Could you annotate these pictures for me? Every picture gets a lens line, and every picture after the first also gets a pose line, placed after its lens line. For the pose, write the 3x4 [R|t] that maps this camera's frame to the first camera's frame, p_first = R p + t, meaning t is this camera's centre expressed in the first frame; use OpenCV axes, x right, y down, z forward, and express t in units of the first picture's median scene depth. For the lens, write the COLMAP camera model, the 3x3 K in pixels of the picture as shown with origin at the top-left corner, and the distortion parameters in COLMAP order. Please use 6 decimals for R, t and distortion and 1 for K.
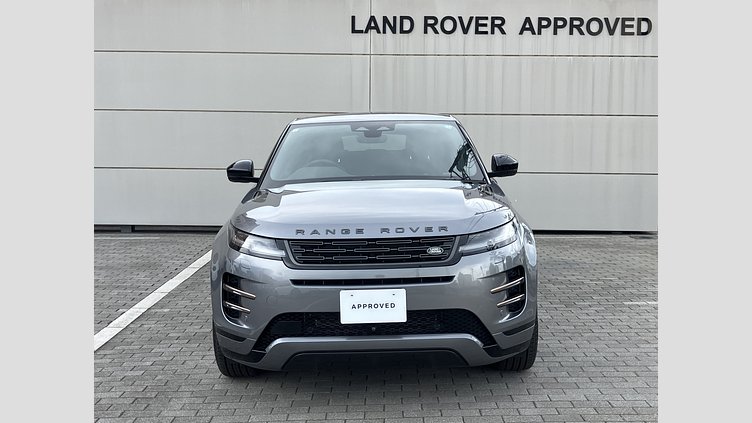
lens RADIAL K [[979.3, 0, 376.0], [0, 979.3, 211.5], [0, 0, 1]] dist [0.233676, -0.002829]
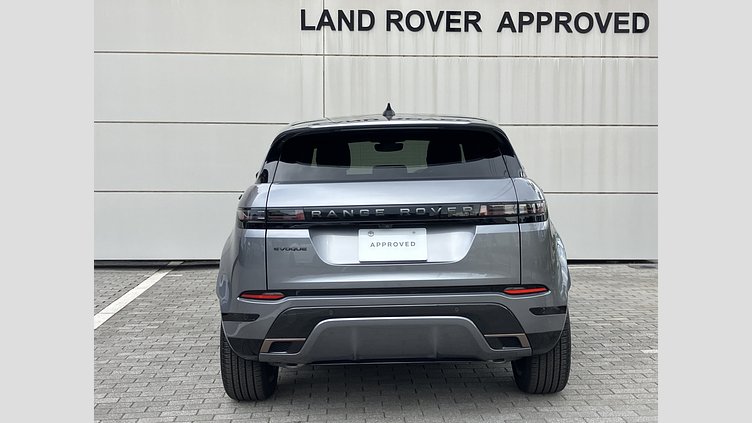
lens RADIAL K [[979.3, 0, 376.0], [0, 979.3, 211.5], [0, 0, 1]] dist [0.233676, -0.002829]
pose [[0.998890, -0.009969, 0.046040, -0.001374], [0.011243, 0.999559, -0.027499, -0.000877], [-0.045746, 0.027986, 0.998561, 0.153925]]
